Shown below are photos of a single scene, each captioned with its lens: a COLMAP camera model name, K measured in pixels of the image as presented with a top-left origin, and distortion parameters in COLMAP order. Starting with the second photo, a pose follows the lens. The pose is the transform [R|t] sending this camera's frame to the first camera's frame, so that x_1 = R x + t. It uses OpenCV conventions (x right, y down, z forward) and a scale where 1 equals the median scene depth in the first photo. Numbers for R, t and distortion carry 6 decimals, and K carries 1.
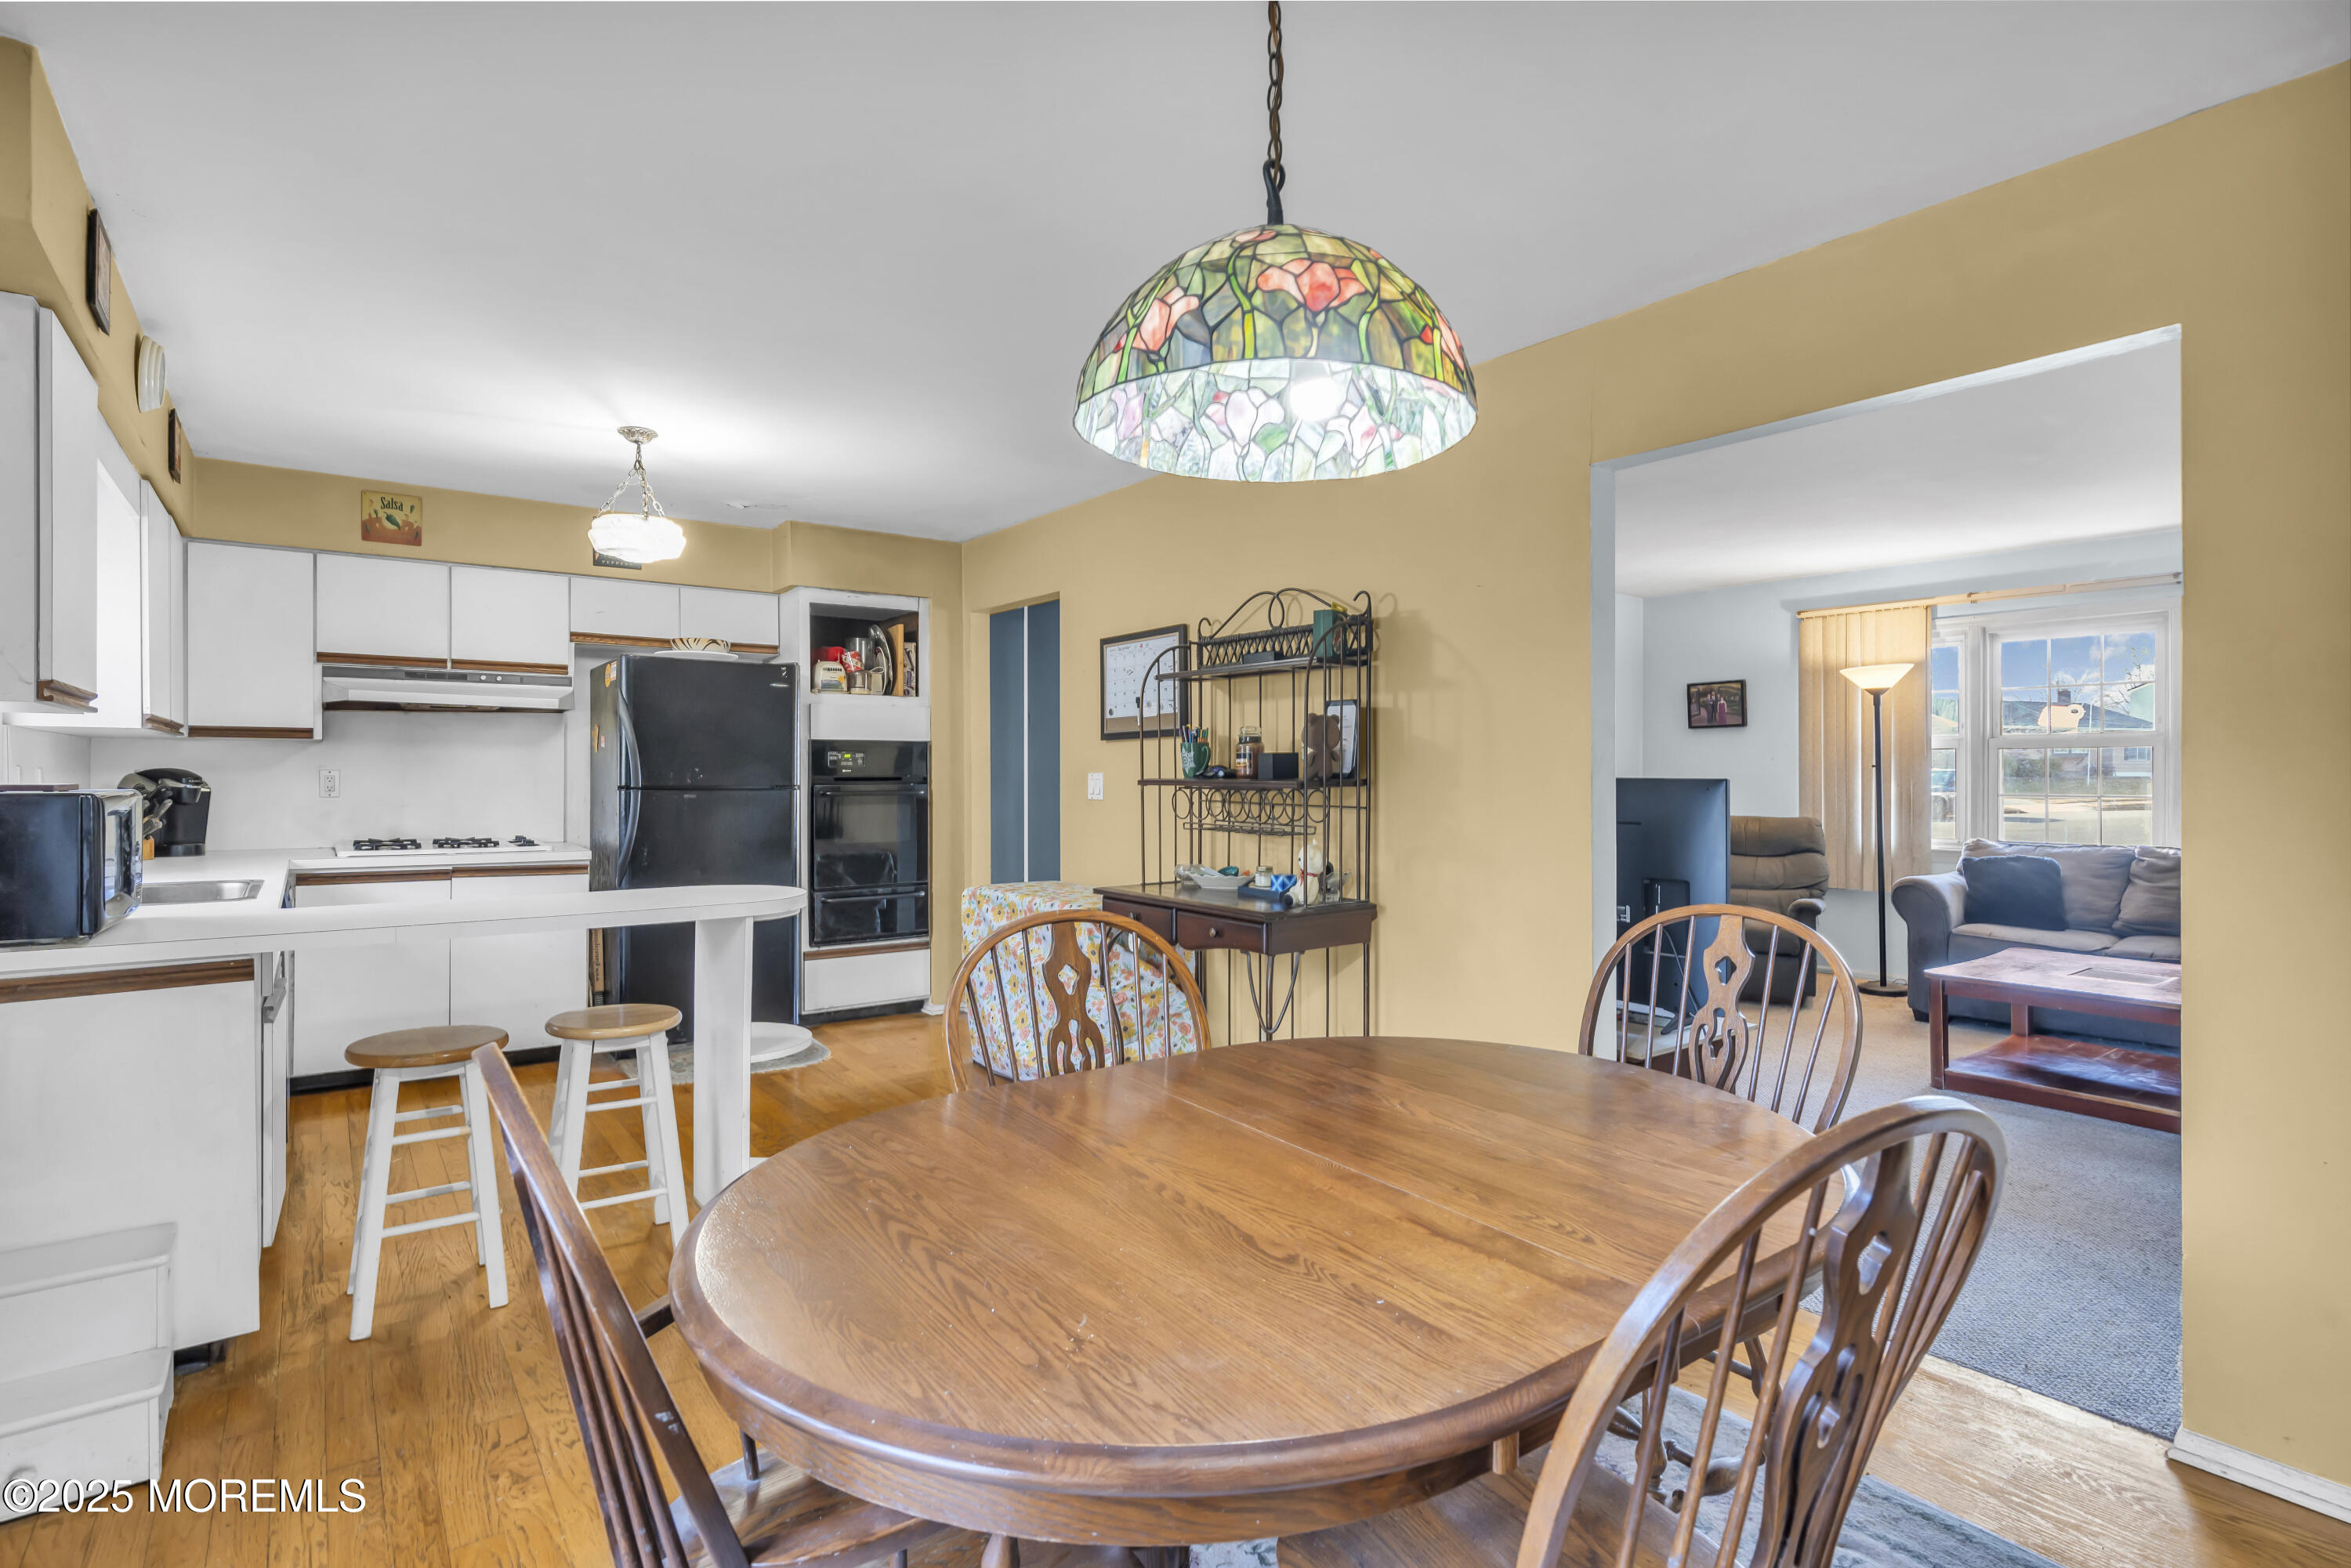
lens RADIAL K [[1160.6, 0, 1172.3], [0, 1160.6, 780.0], [0, 0, 1]] dist [-0.000813, -0.000716]
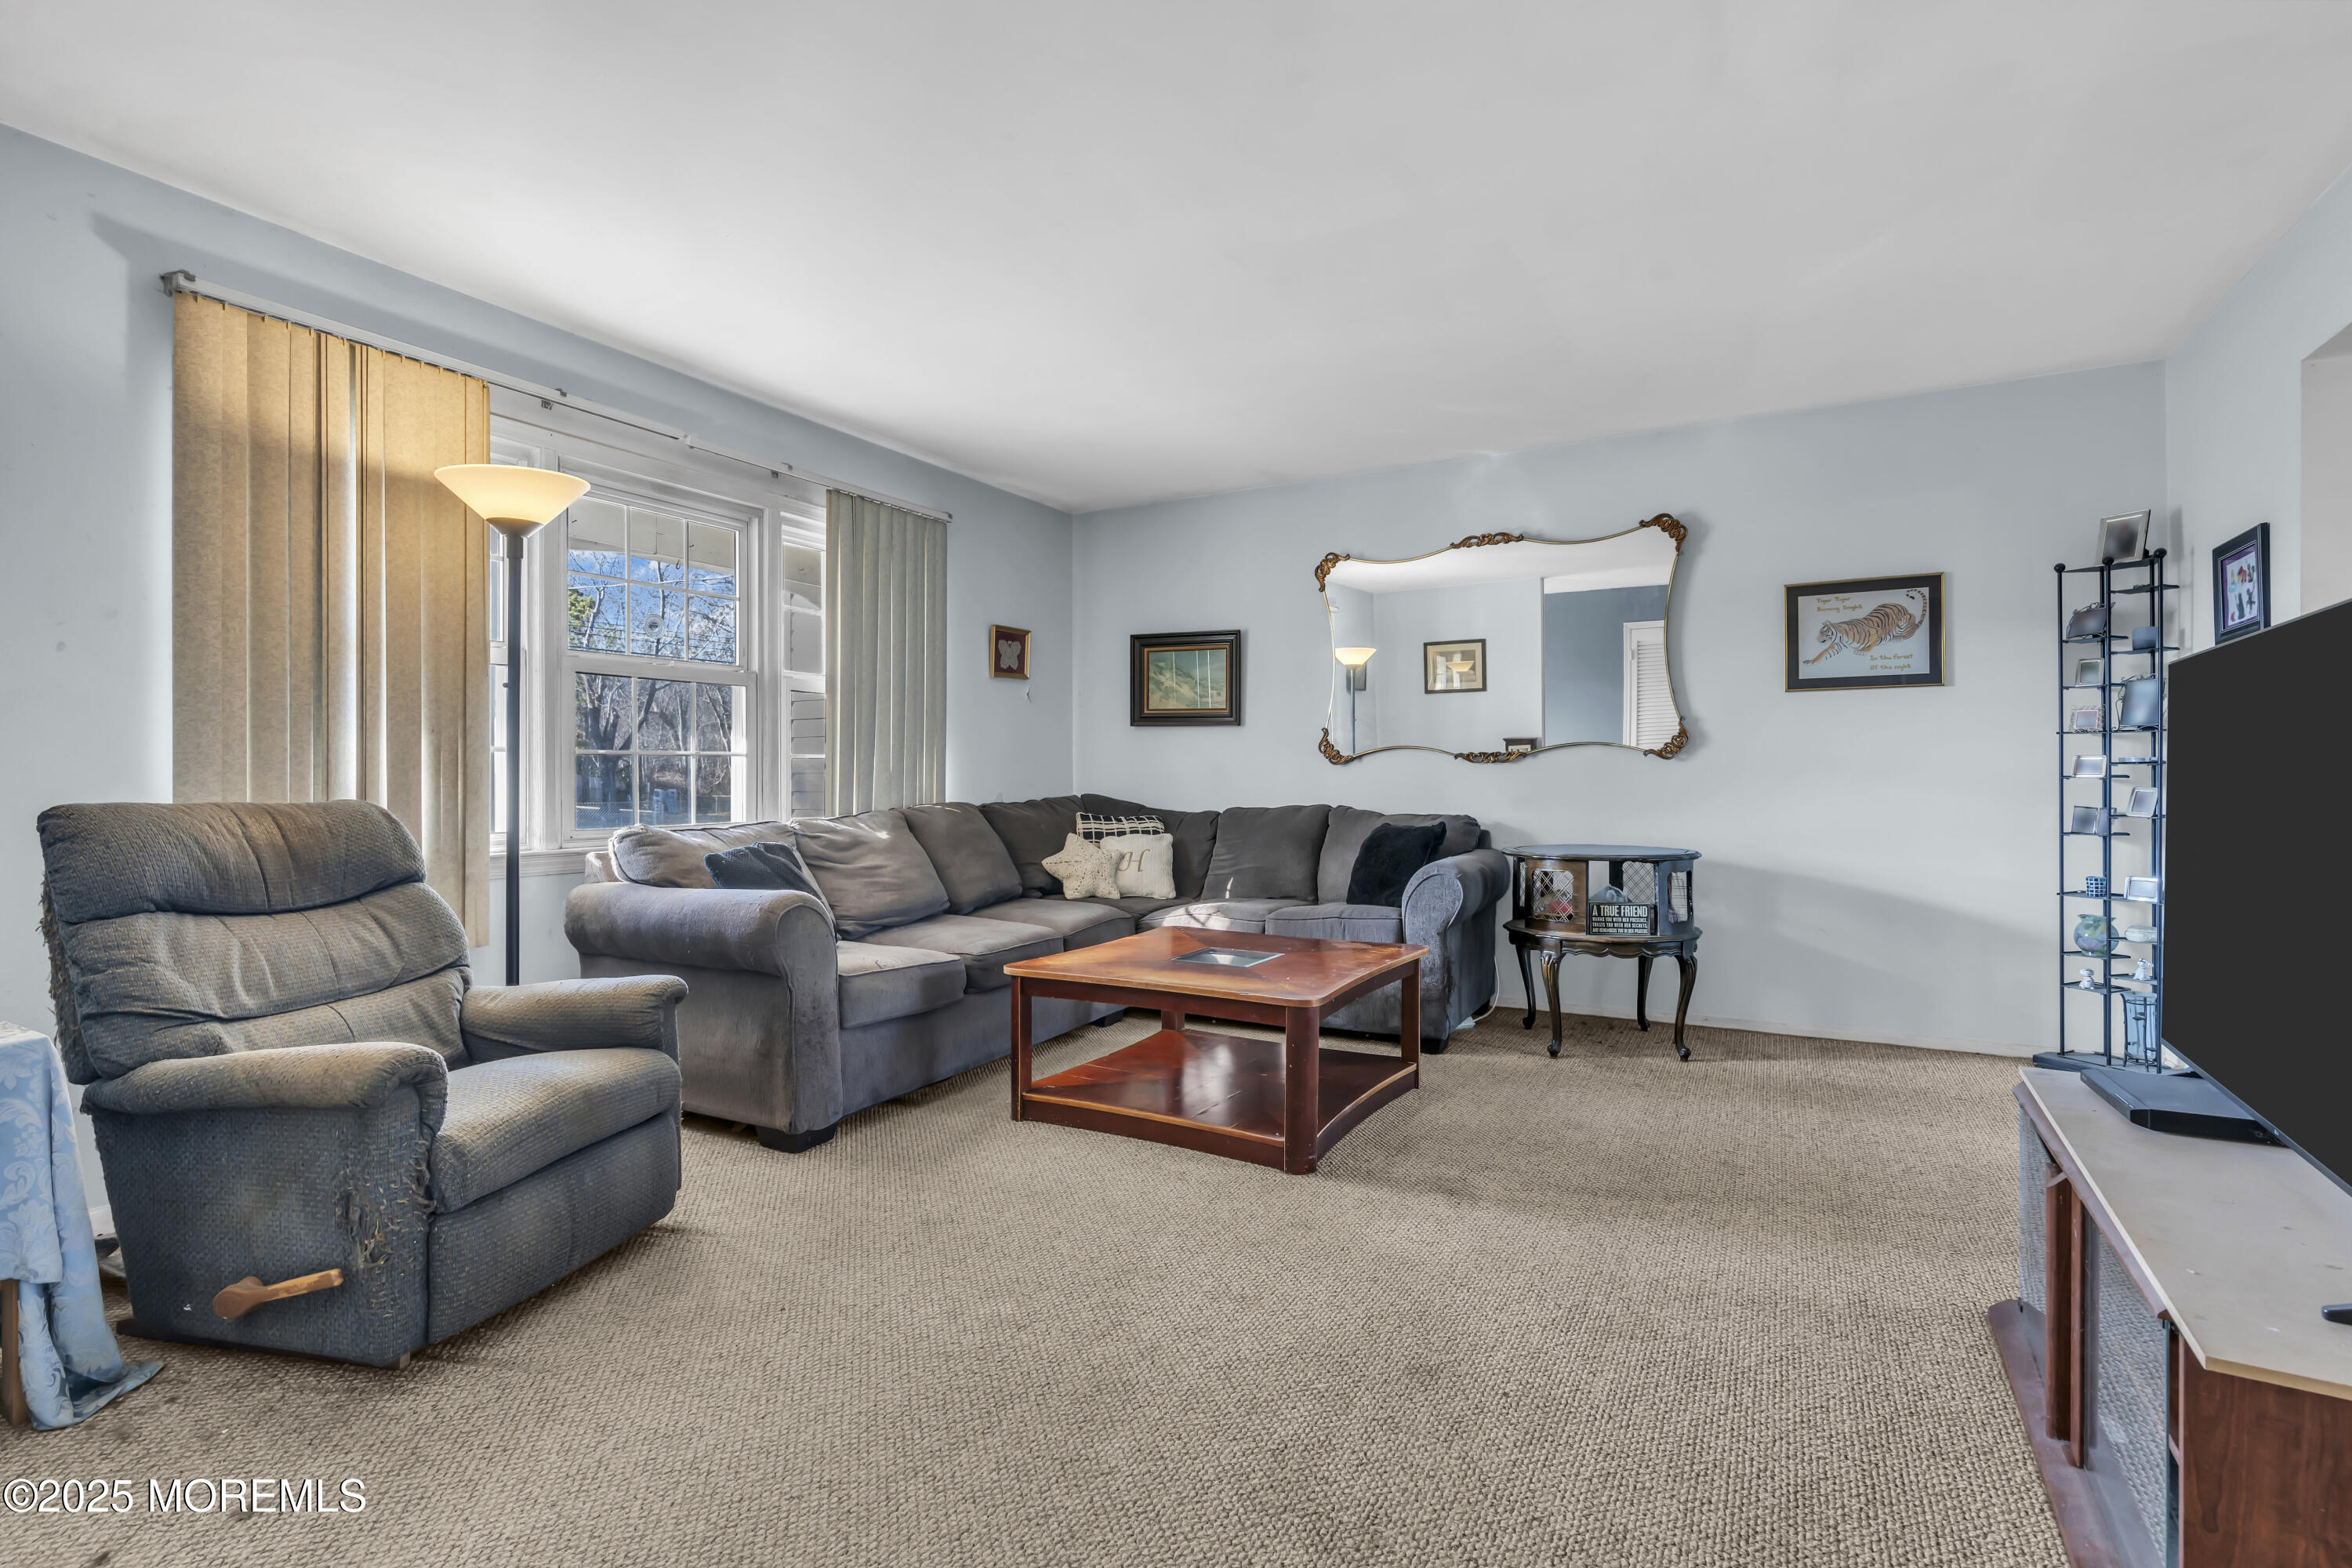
lens RADIAL K [[1114.3, 0, 1162.4], [0, 1114.3, 778.1], [0, 0, 1]] dist [-0.012300, 0.001341]
pose [[-0.407740, 0.000585, 0.913098, 0.103747], [0.012044, 0.999916, 0.004738, 0.034004], [-0.913019, 0.012929, -0.407712, 1.179594]]
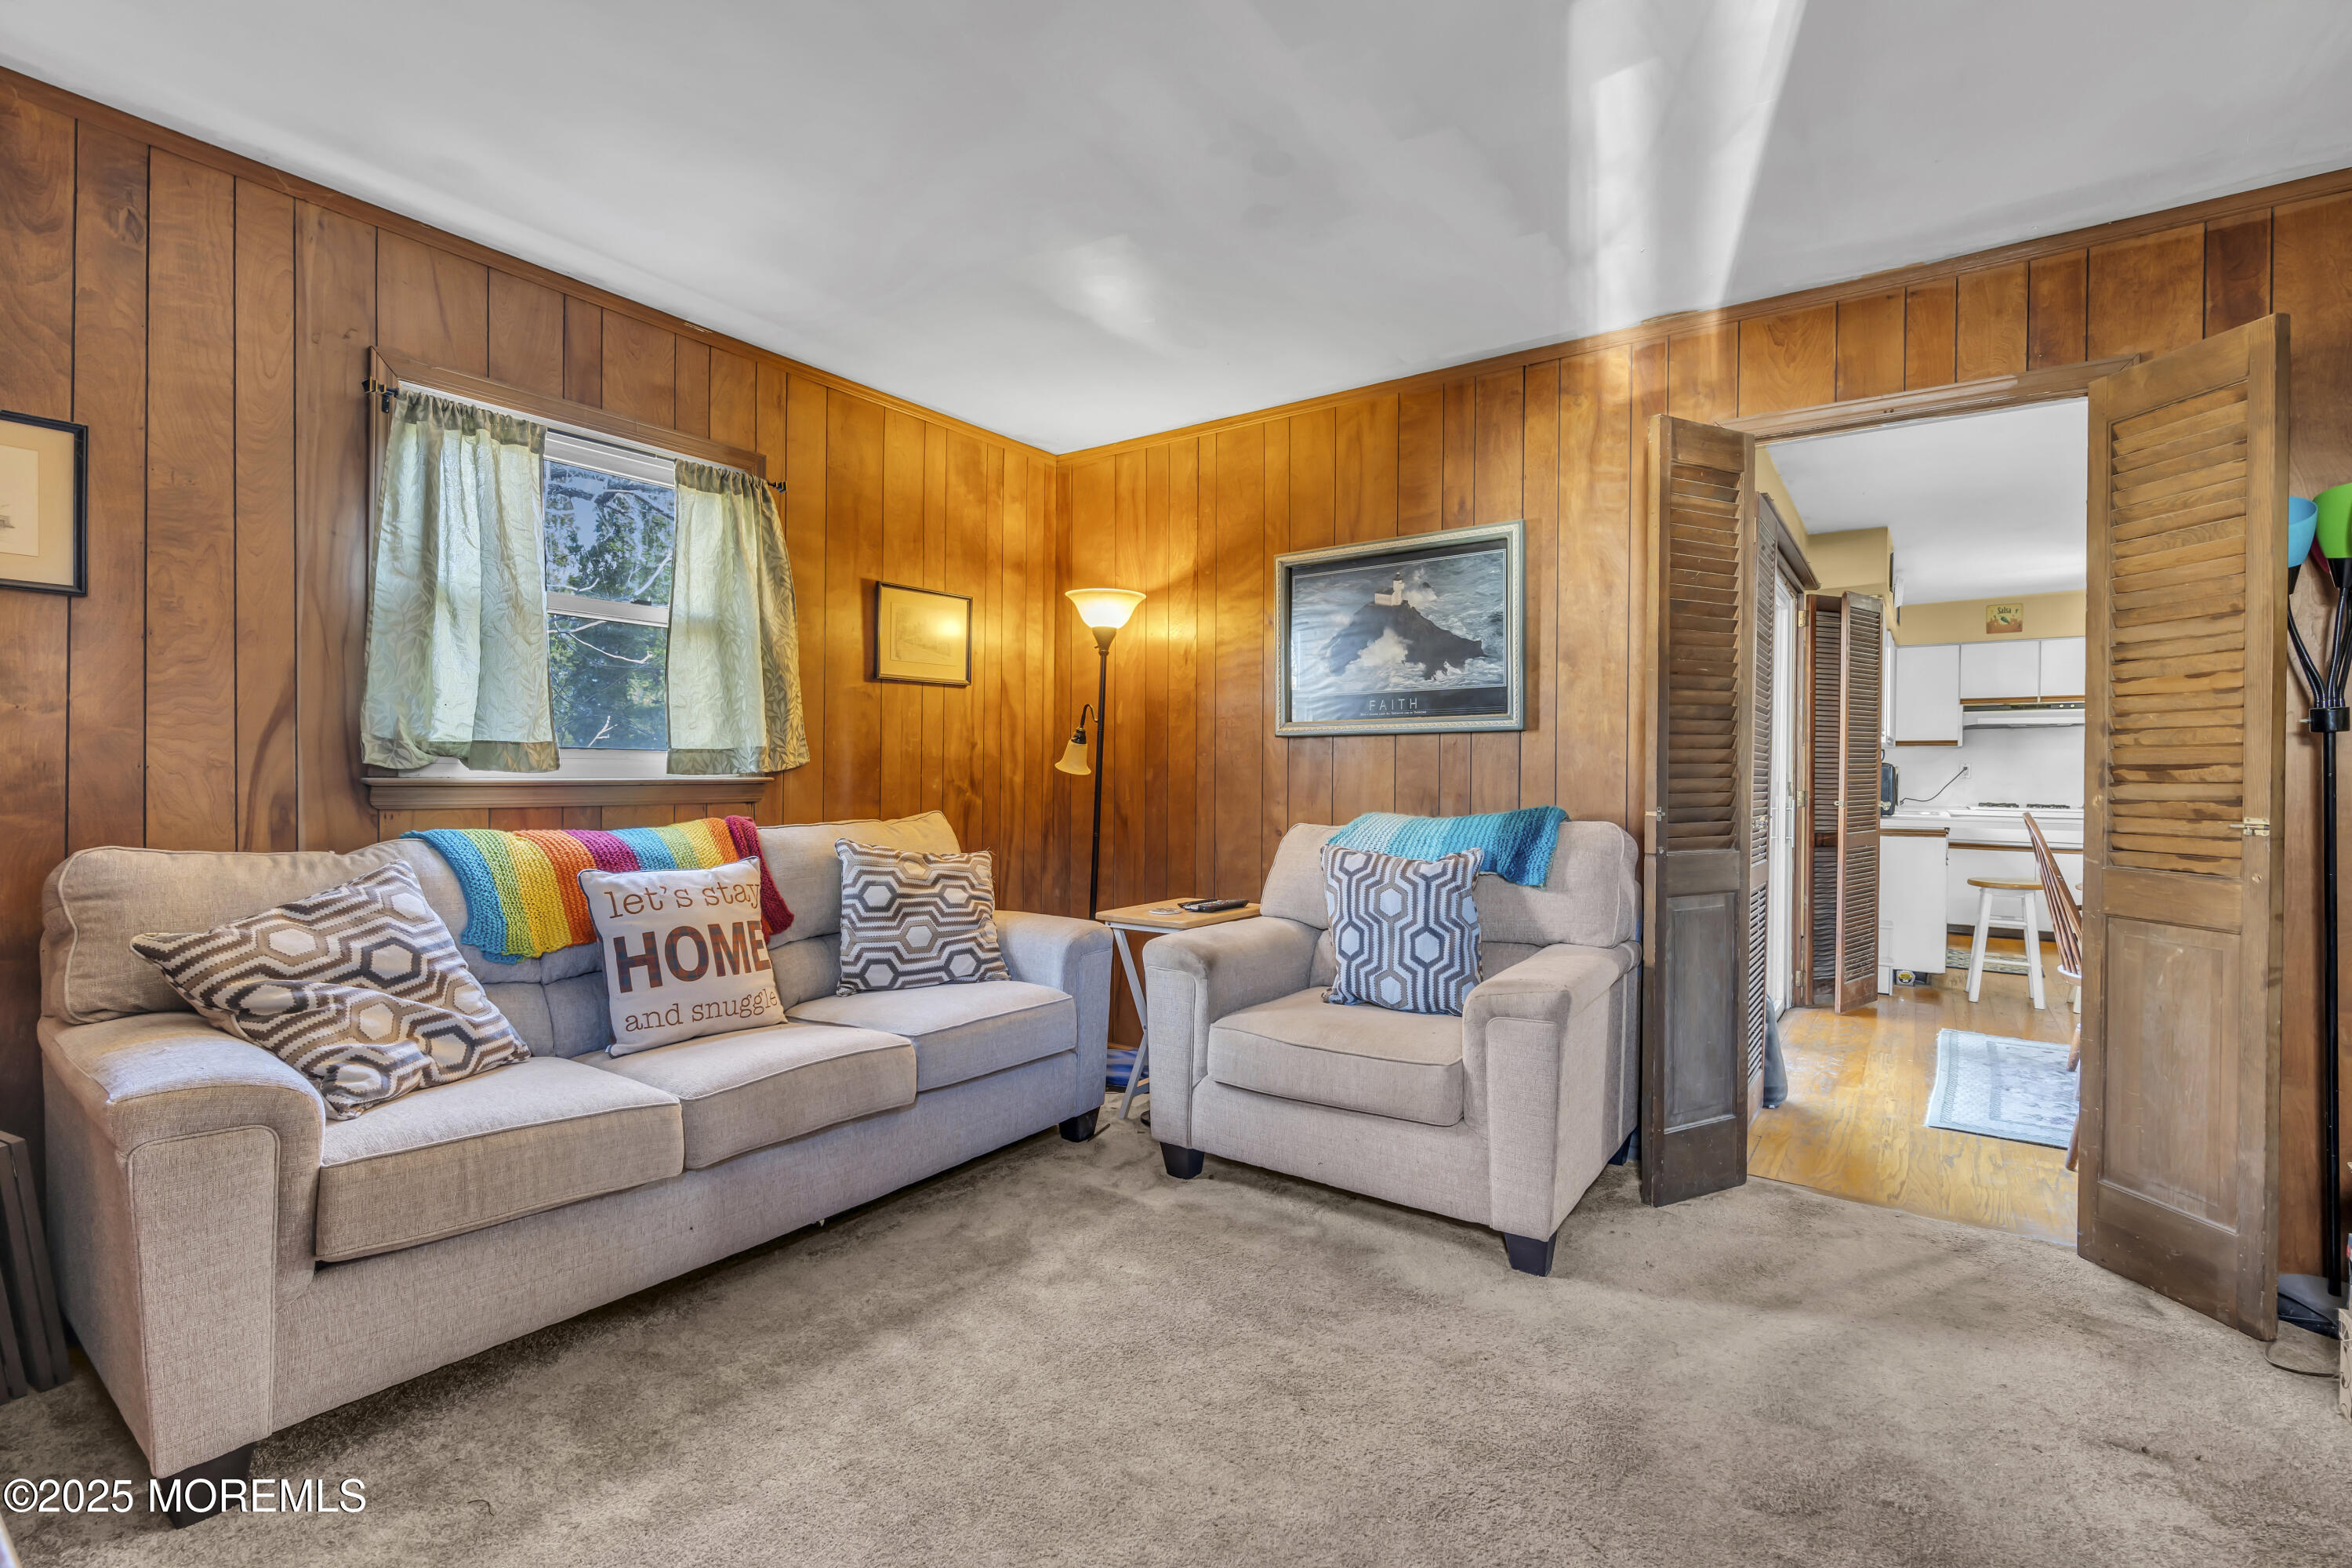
lens RADIAL K [[1060.1, 0, 1169.4], [0, 1060.1, 790.4], [0, 0, 1]] dist [-0.011408, -0.000939]
pose [[0.306320, 0.008983, -0.951886, 0.417773], [-0.006980, 0.999950, 0.007190, 0.028121], [0.951903, 0.004442, 0.306368, -0.629129]]
